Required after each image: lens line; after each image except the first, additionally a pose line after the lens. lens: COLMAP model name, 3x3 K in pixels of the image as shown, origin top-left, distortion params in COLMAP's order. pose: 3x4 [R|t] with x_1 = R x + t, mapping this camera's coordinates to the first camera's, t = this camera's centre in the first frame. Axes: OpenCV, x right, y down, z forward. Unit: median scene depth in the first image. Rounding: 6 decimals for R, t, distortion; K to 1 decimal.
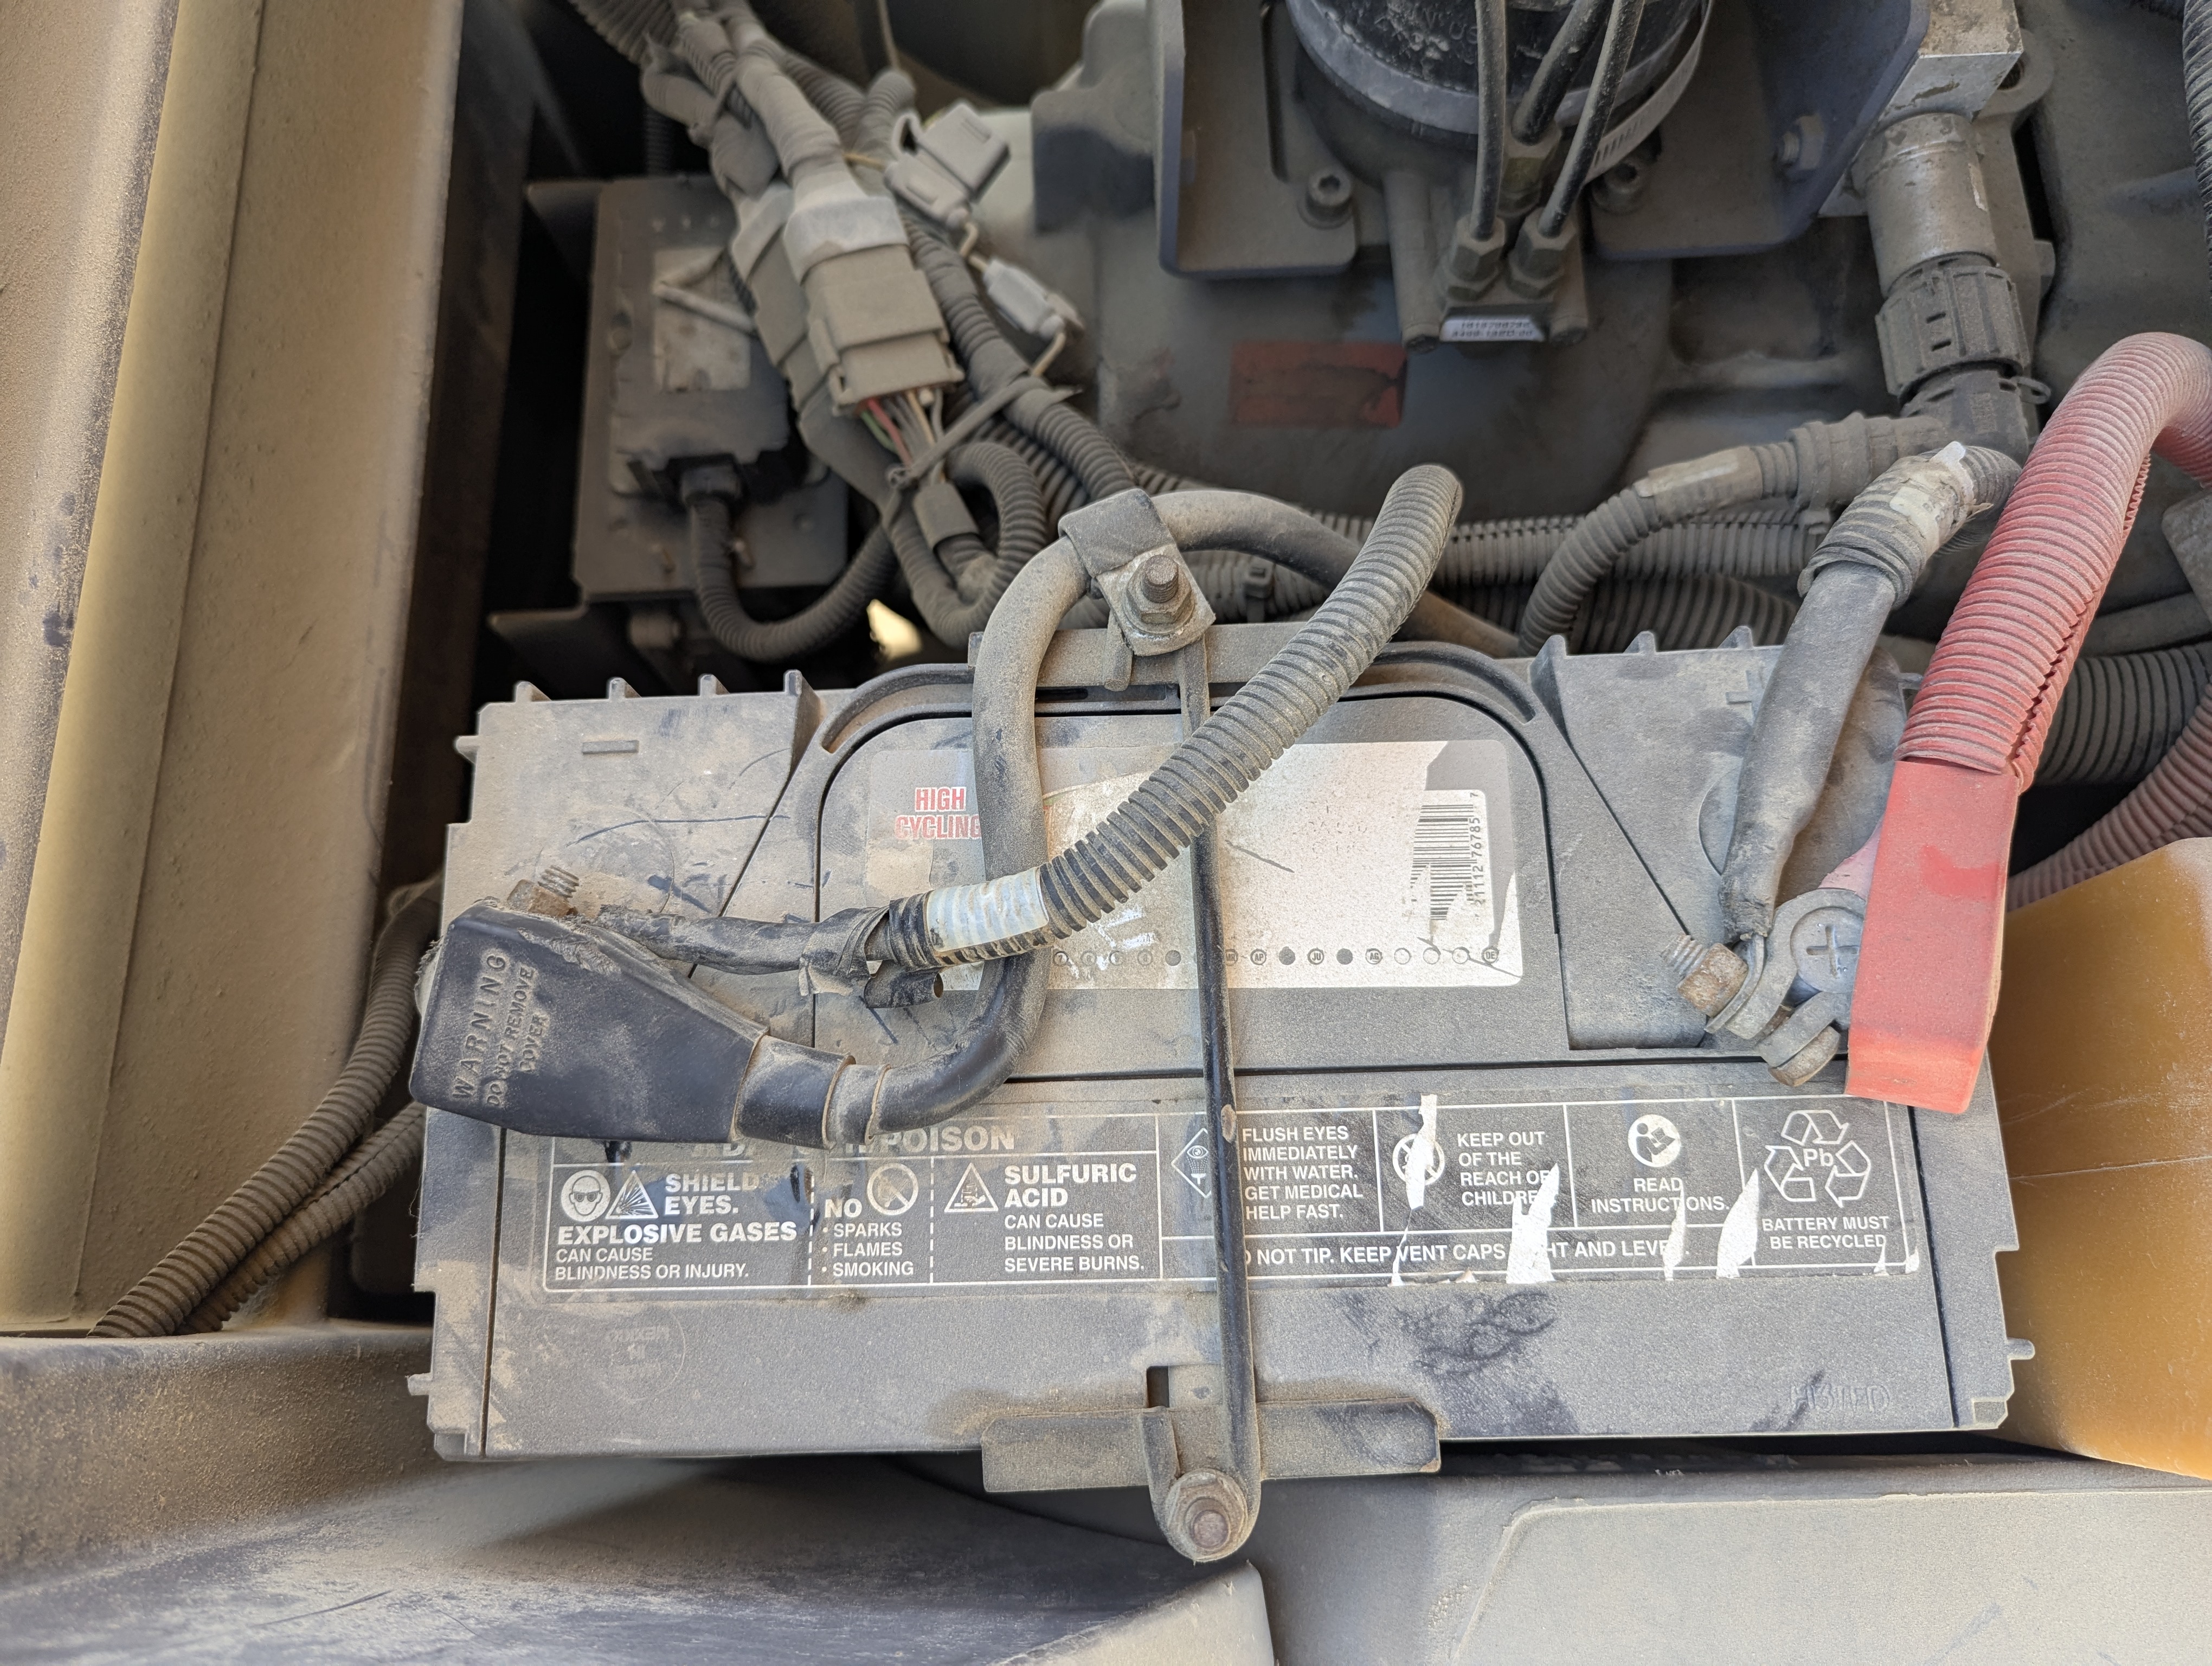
lens RADIAL K [[1580.3, 0, 1105.7], [0, 1580.3, 829.0], [0, 0, 1]] dist [0.048524, -0.052460]
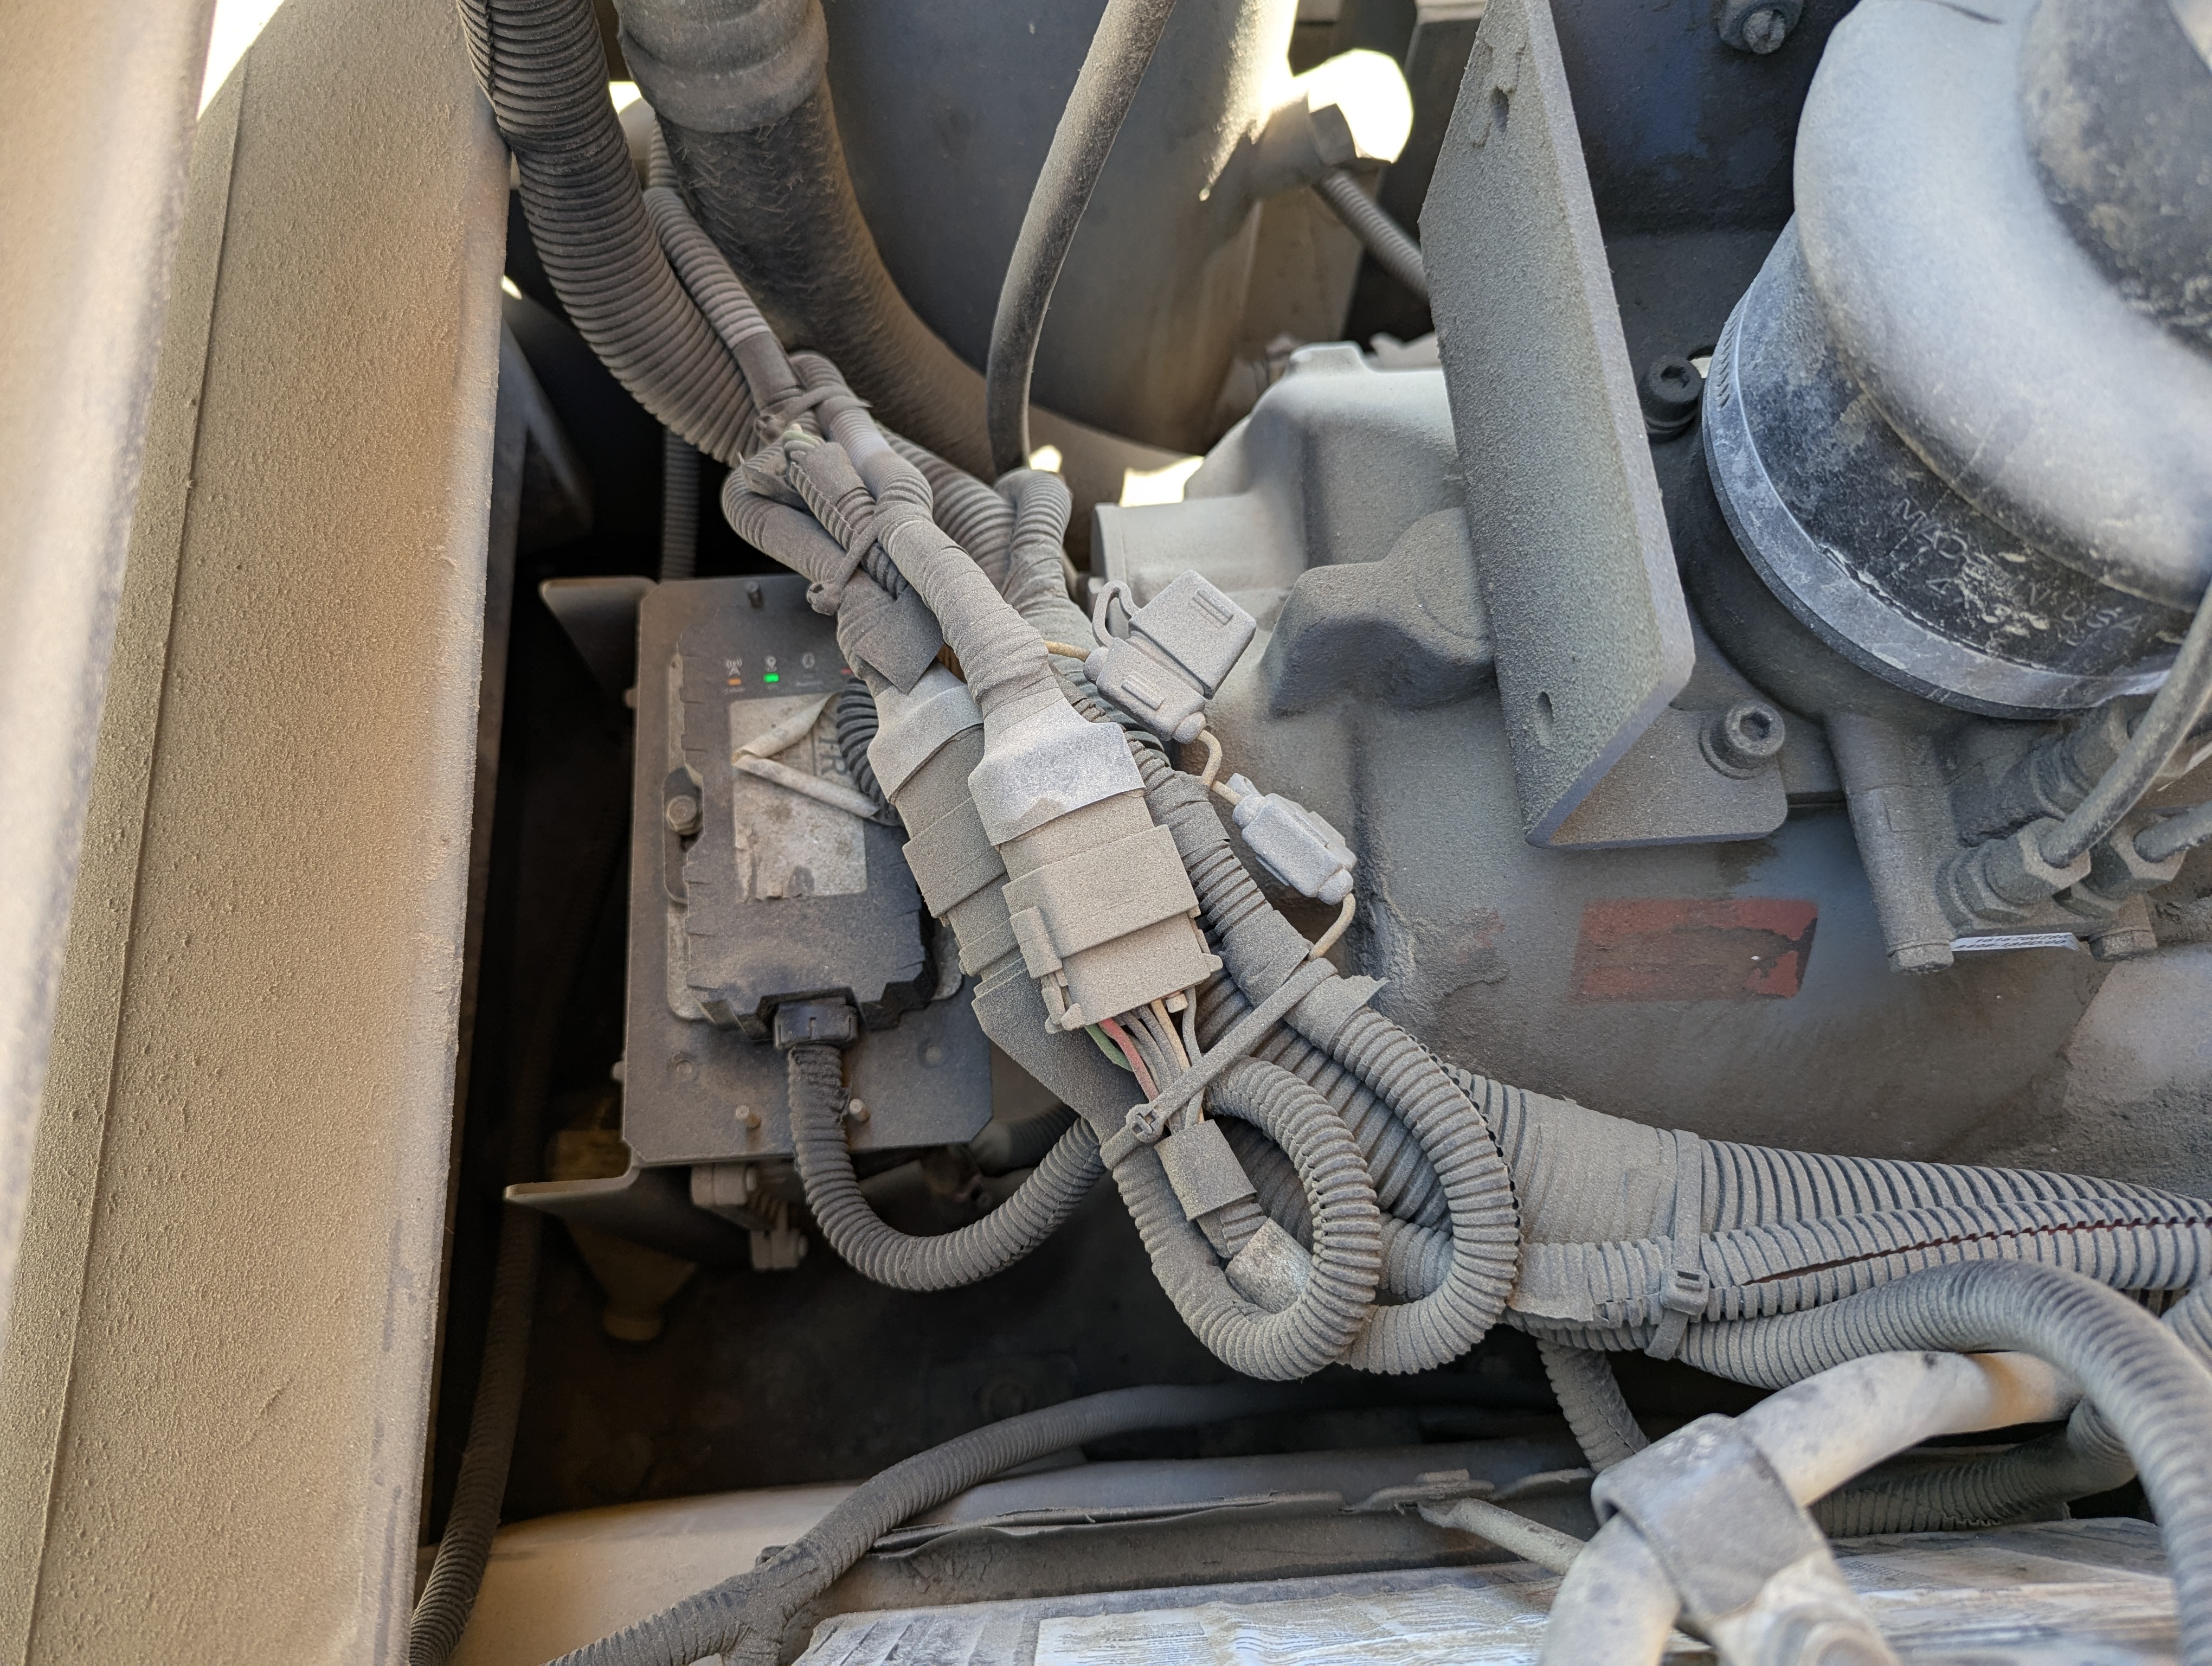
lens RADIAL K [[1580.3, 0, 1096.4], [0, 1580.3, 831.2], [0, 0, 1]] dist [0.048524, -0.052460]
pose [[0.997964, -0.019169, 0.060837, -0.184735], [0.022990, 0.997766, -0.062732, -0.295660], [-0.059499, 0.064003, 0.996174, 0.283325]]
